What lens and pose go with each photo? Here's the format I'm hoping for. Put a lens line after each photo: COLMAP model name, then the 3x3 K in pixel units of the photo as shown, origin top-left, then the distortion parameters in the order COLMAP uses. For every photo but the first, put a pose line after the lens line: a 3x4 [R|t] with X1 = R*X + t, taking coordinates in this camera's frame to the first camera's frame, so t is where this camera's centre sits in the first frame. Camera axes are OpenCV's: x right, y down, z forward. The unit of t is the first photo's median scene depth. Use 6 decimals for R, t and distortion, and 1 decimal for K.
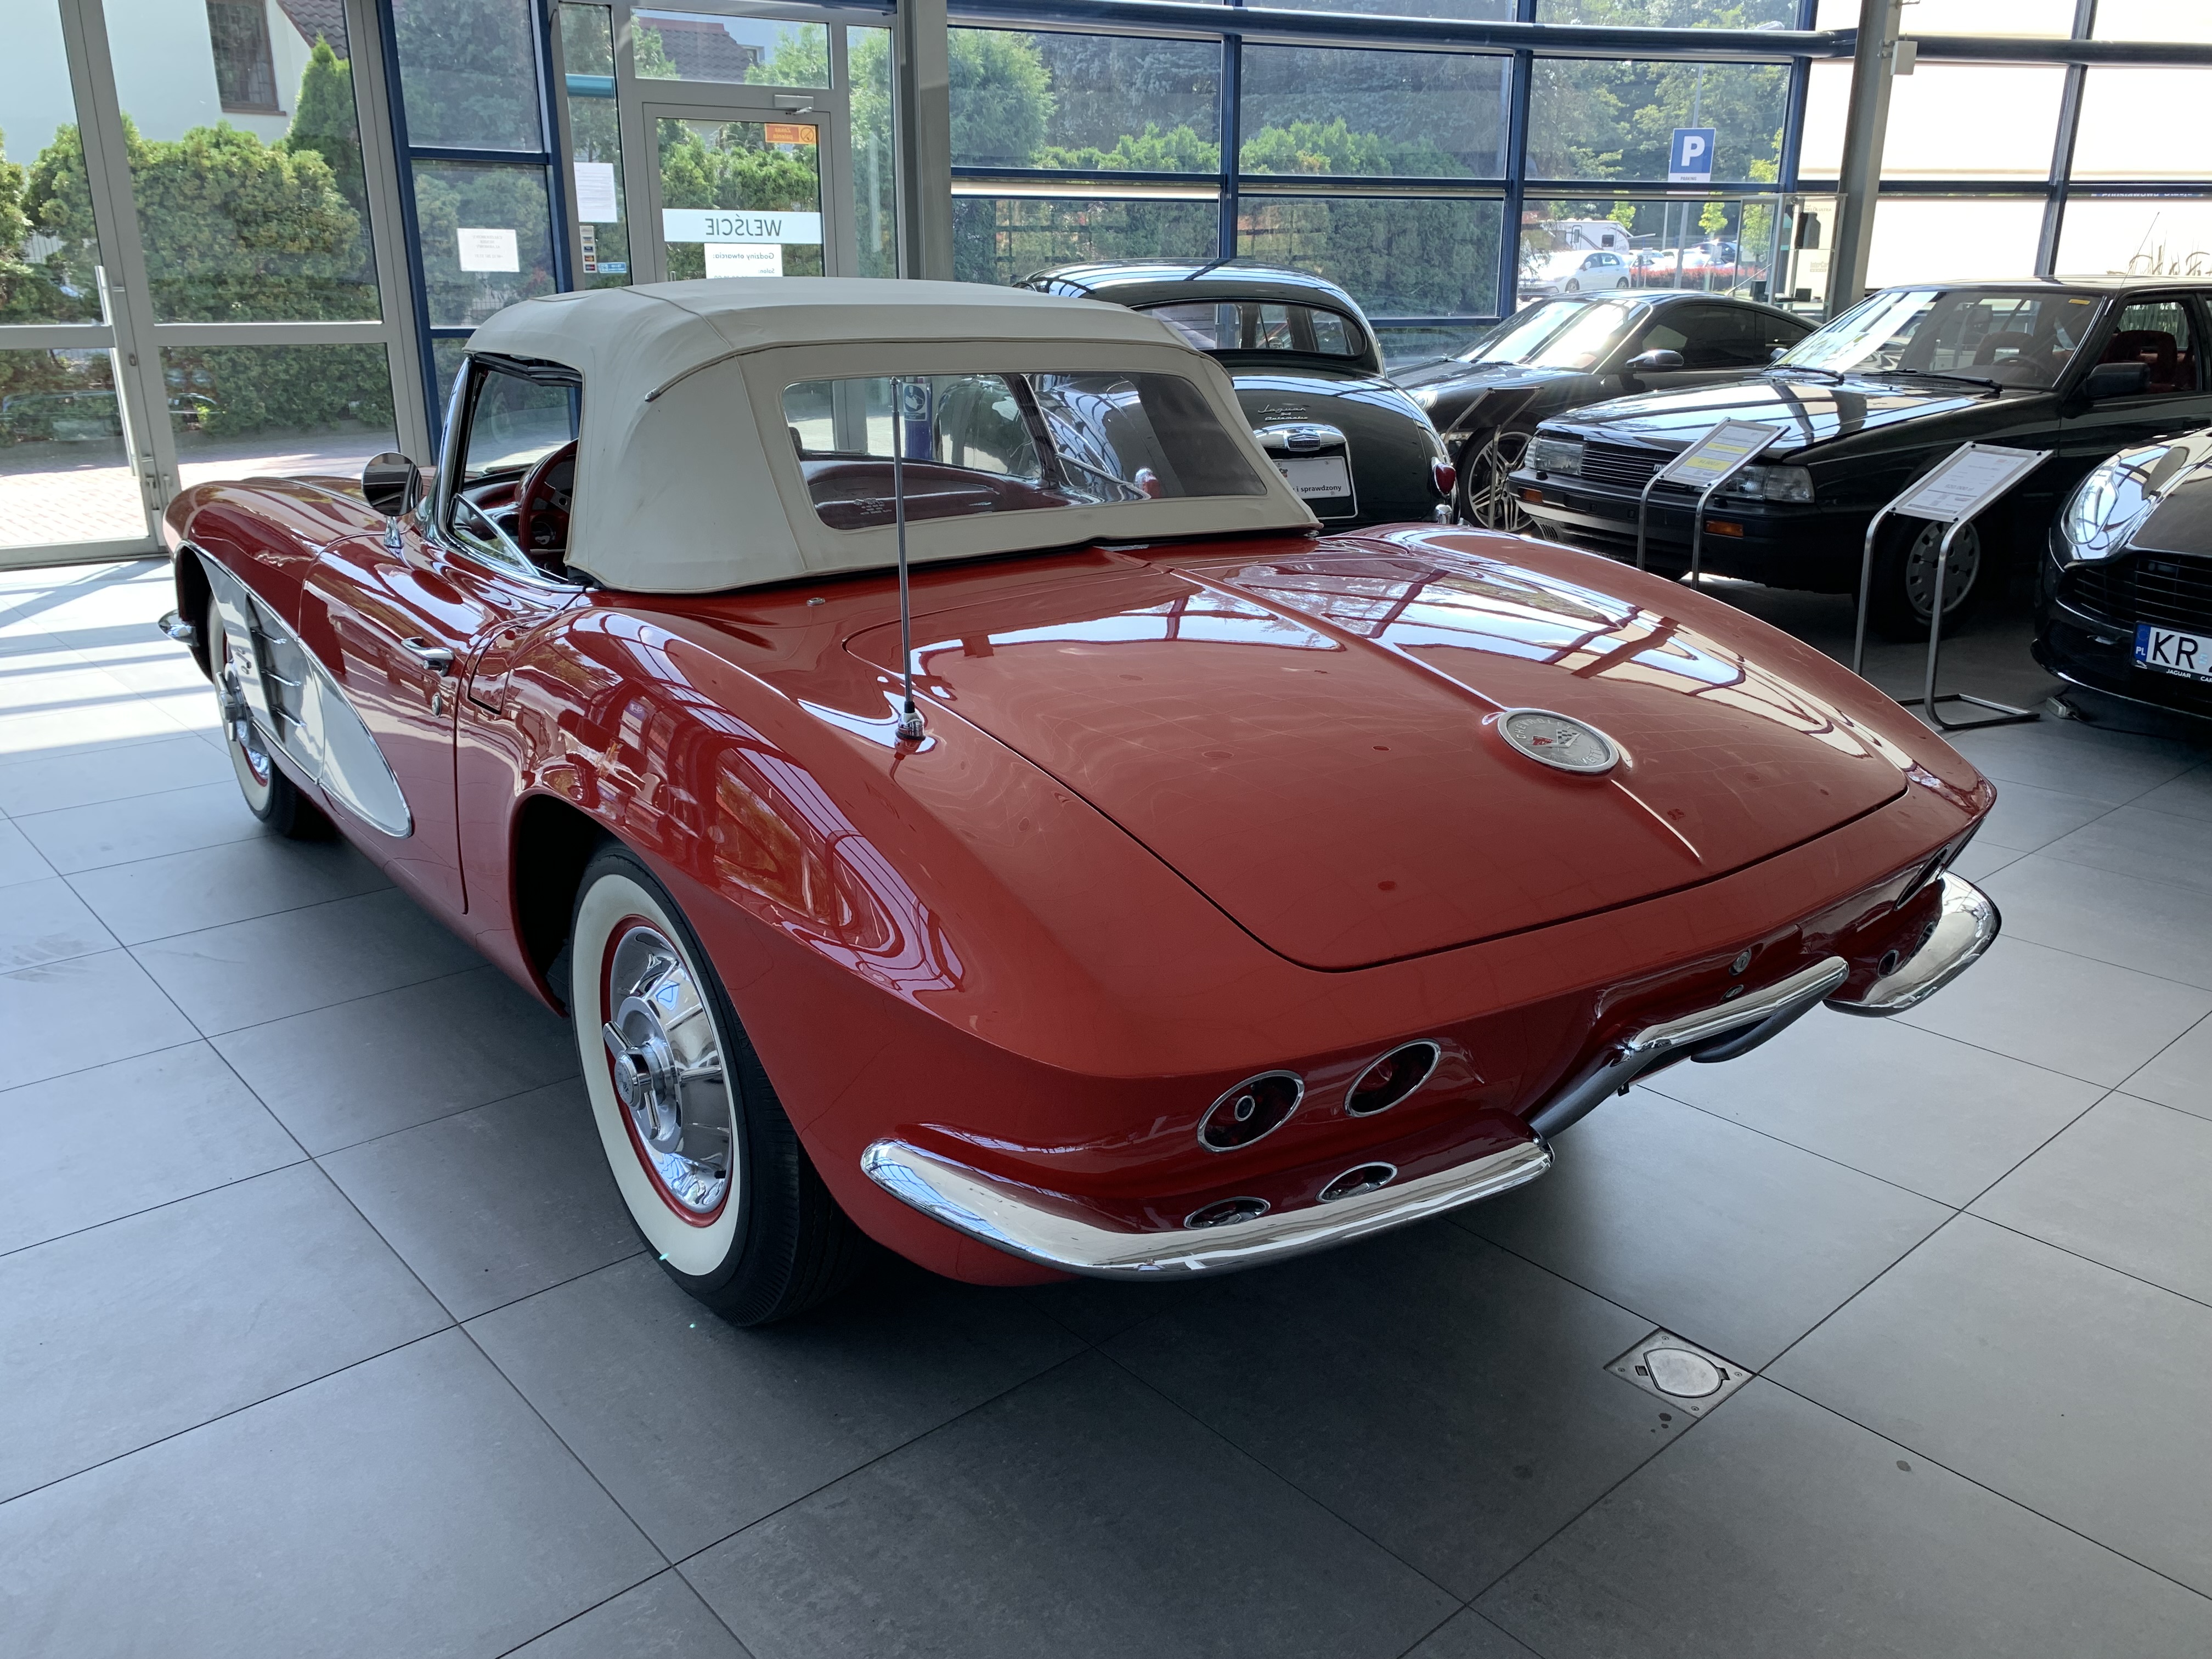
lens RADIAL K [[1739.4, 0, 1109.0], [0, 1739.4, 848.5], [0, 0, 1]] dist [0.018238, -0.004833]
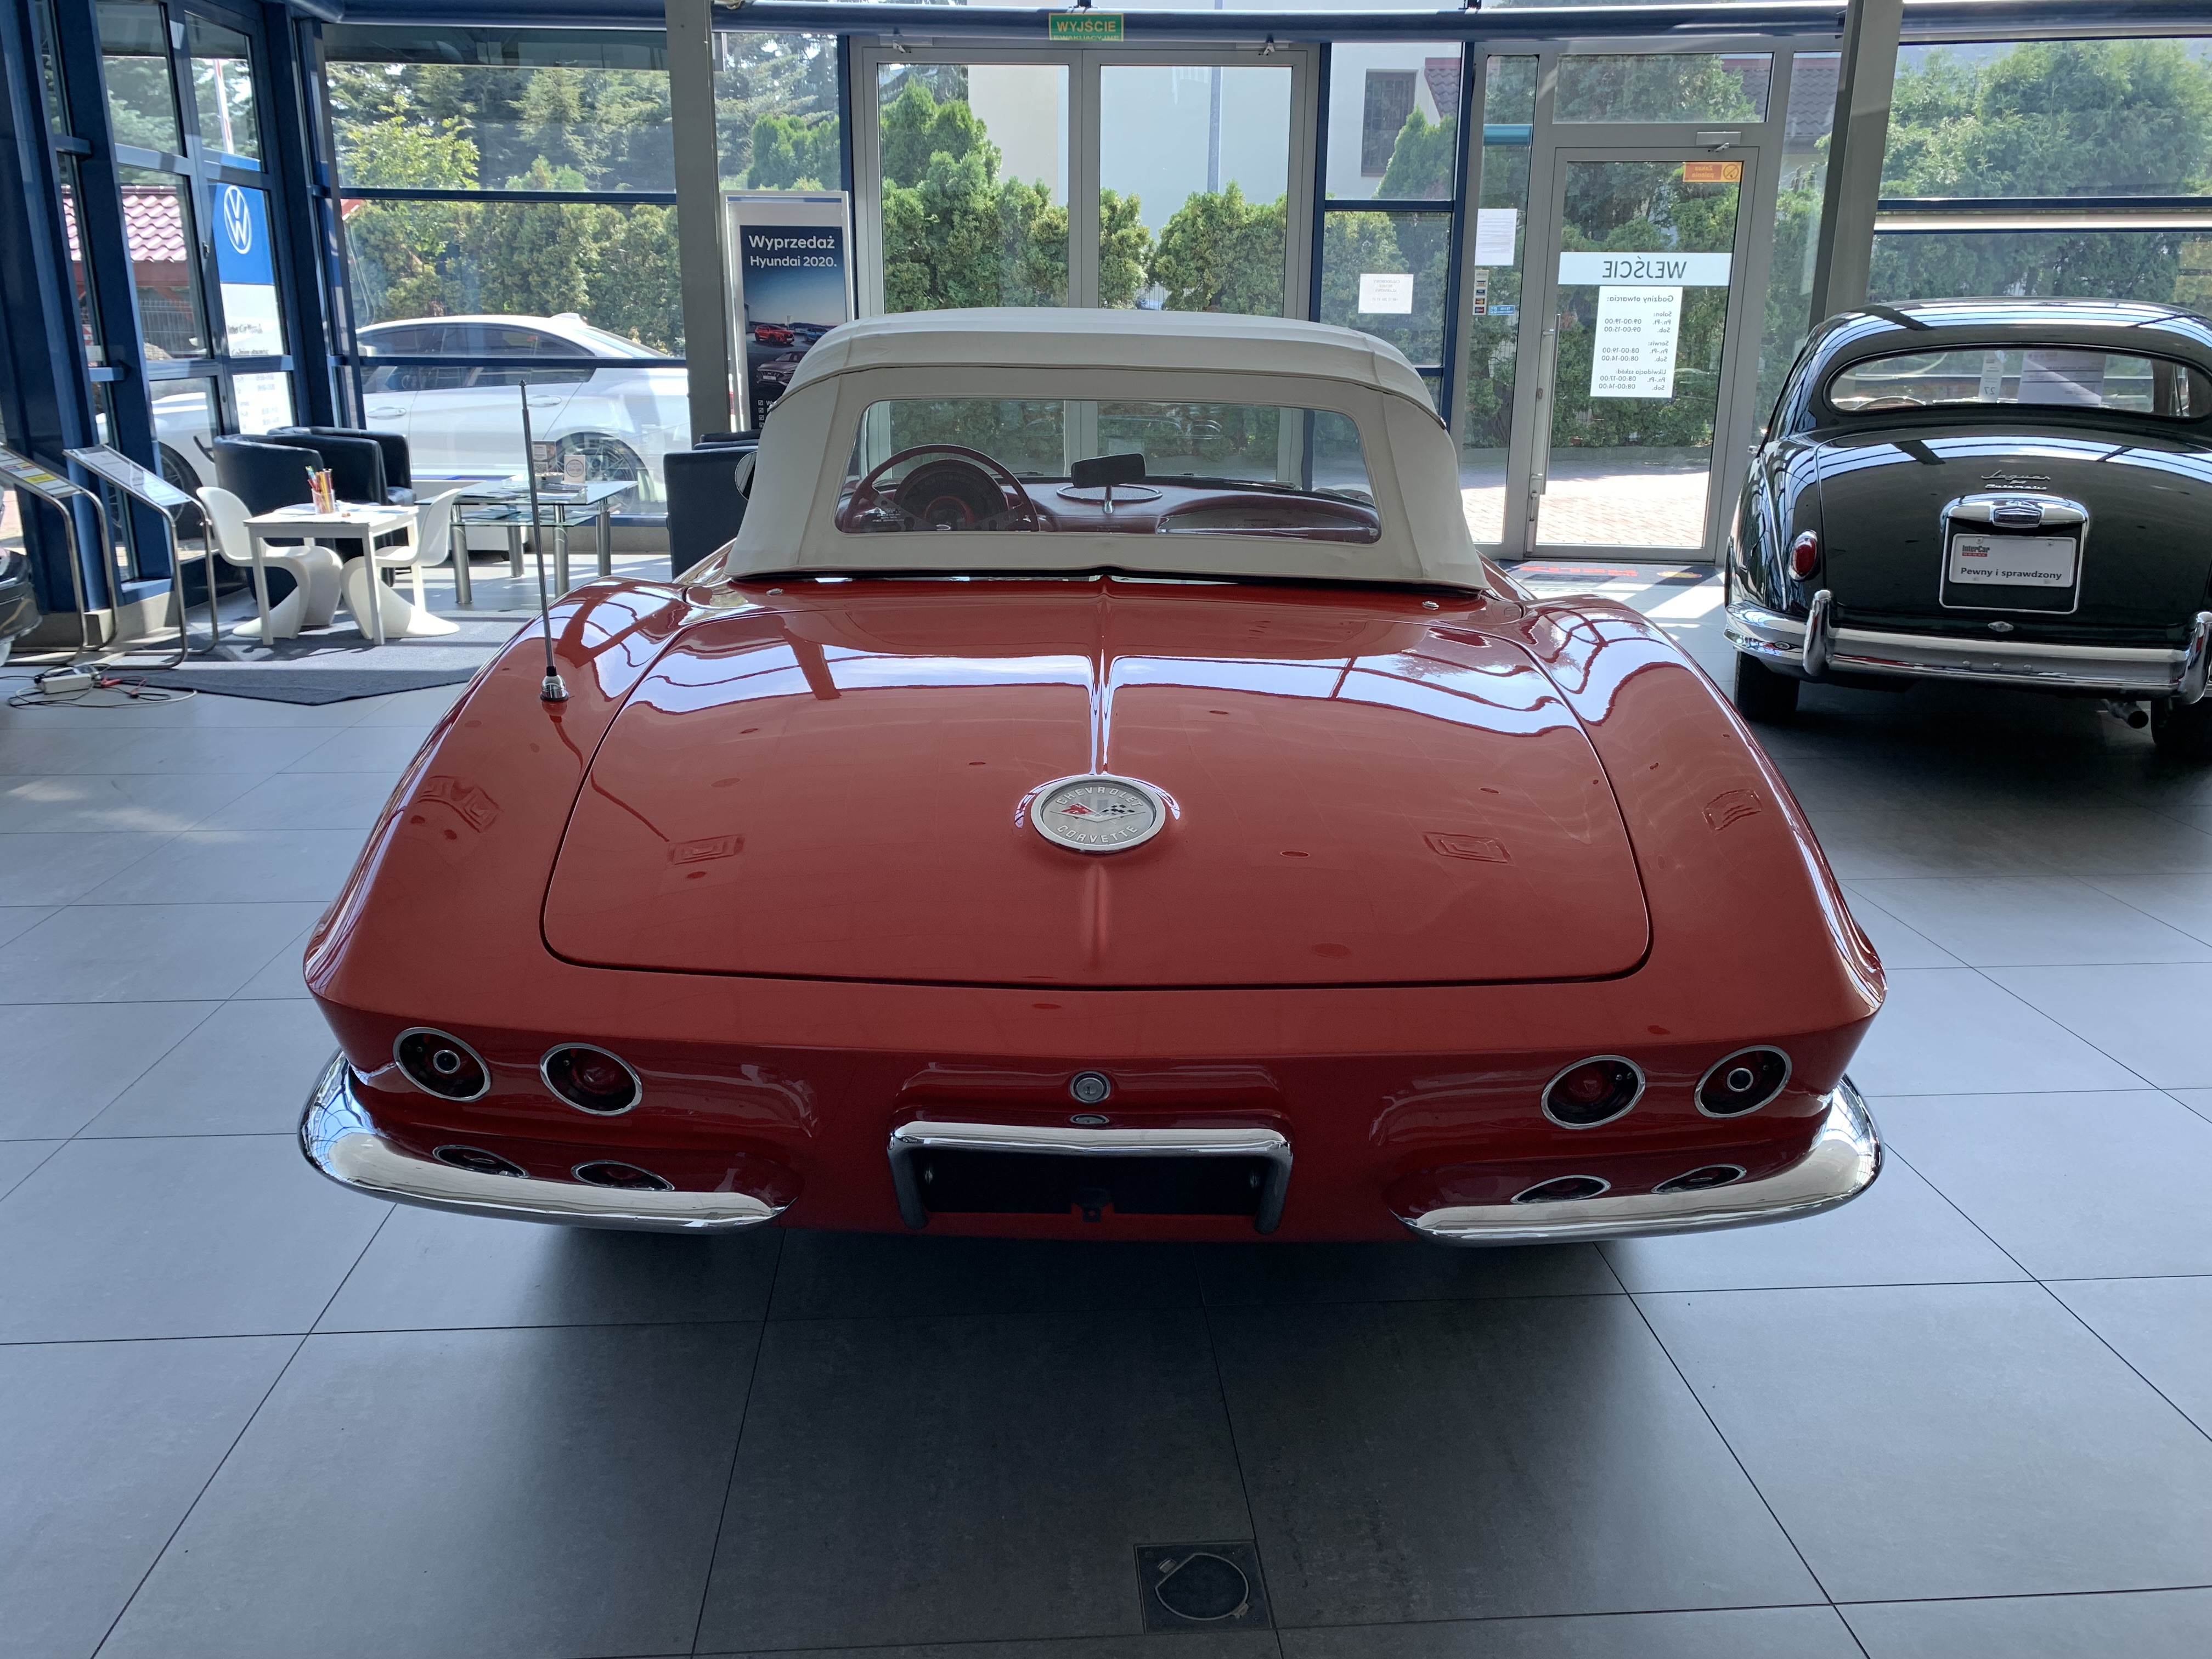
lens RADIAL K [[1739.4, 0, 1094.5], [0, 1739.4, 828.4], [0, 0, 1]] dist [0.018238, -0.004833]
pose [[0.797834, 0.176010, -0.576612, 0.163073], [-0.196204, 0.980171, 0.027717, -0.016944], [0.570057, 0.091020, 0.816548, 0.058021]]
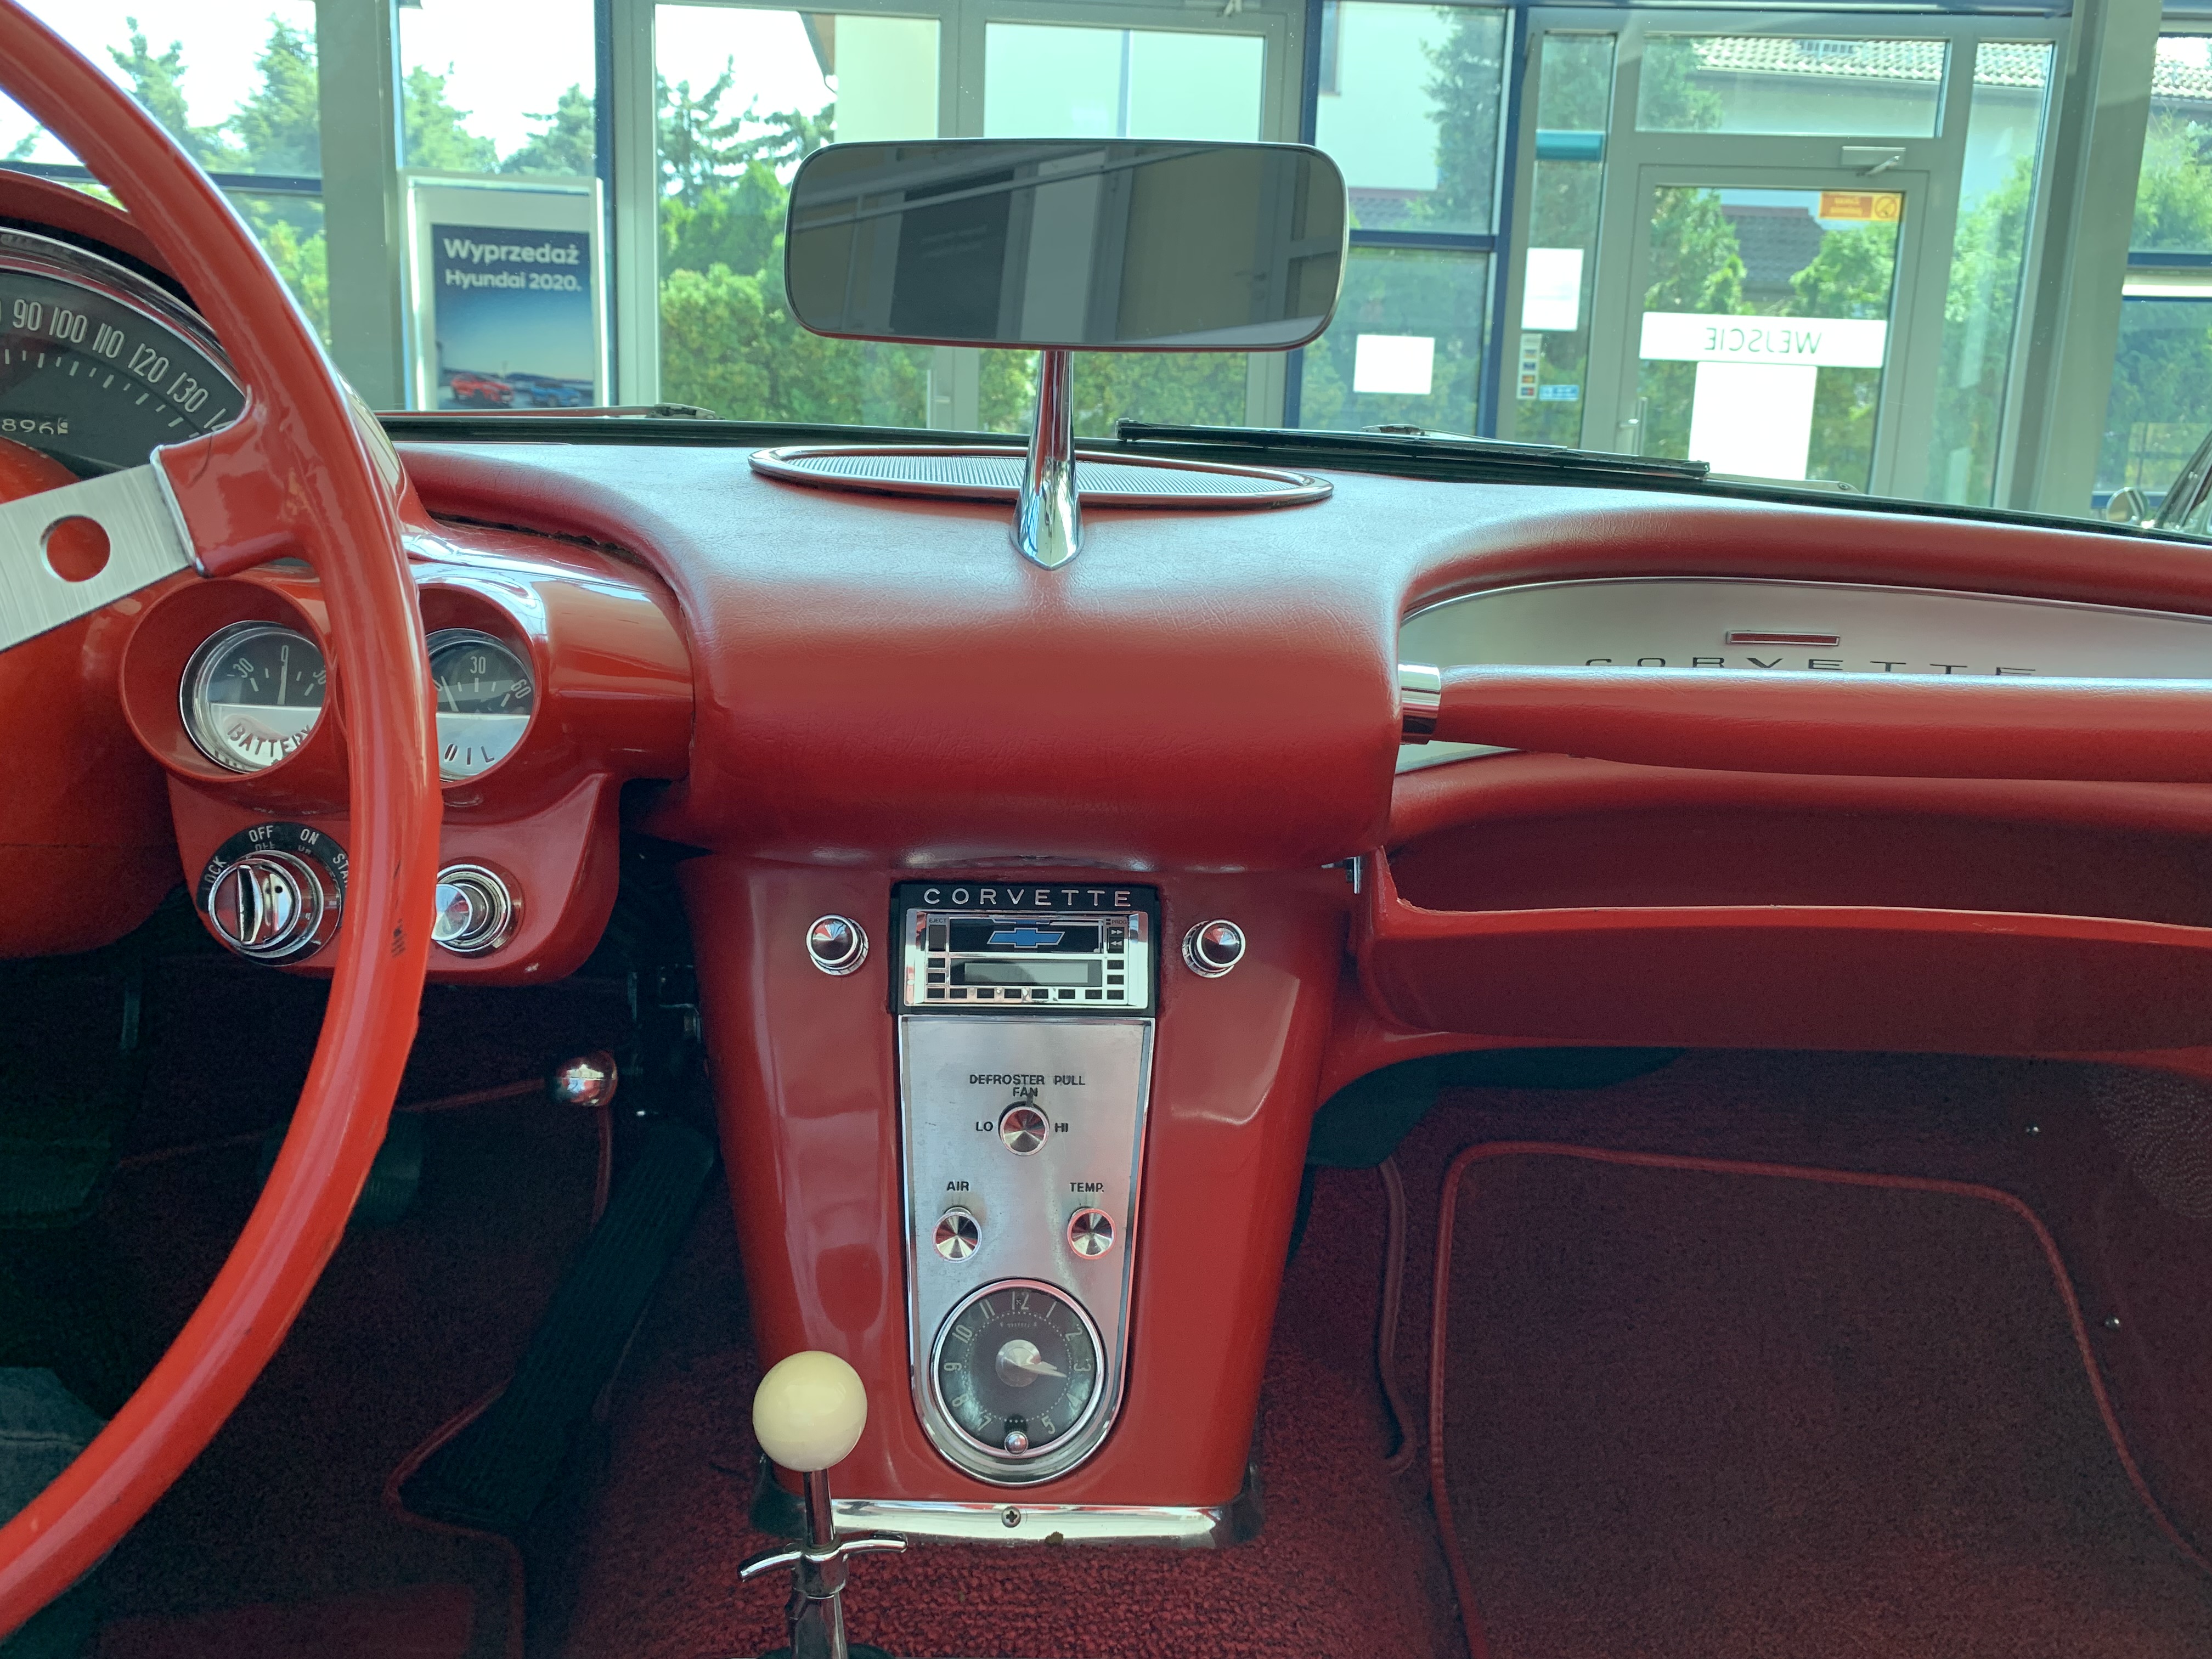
lens RADIAL K [[1739.4, 0, 1108.2], [0, 1739.4, 815.3], [0, 0, 1]] dist [0.018238, -0.004833]
pose [[0.841315, 0.128404, -0.525073, -0.042938], [-0.203795, 0.975042, -0.088096, -0.063902], [0.500657, 0.181124, 0.846485, 0.330571]]
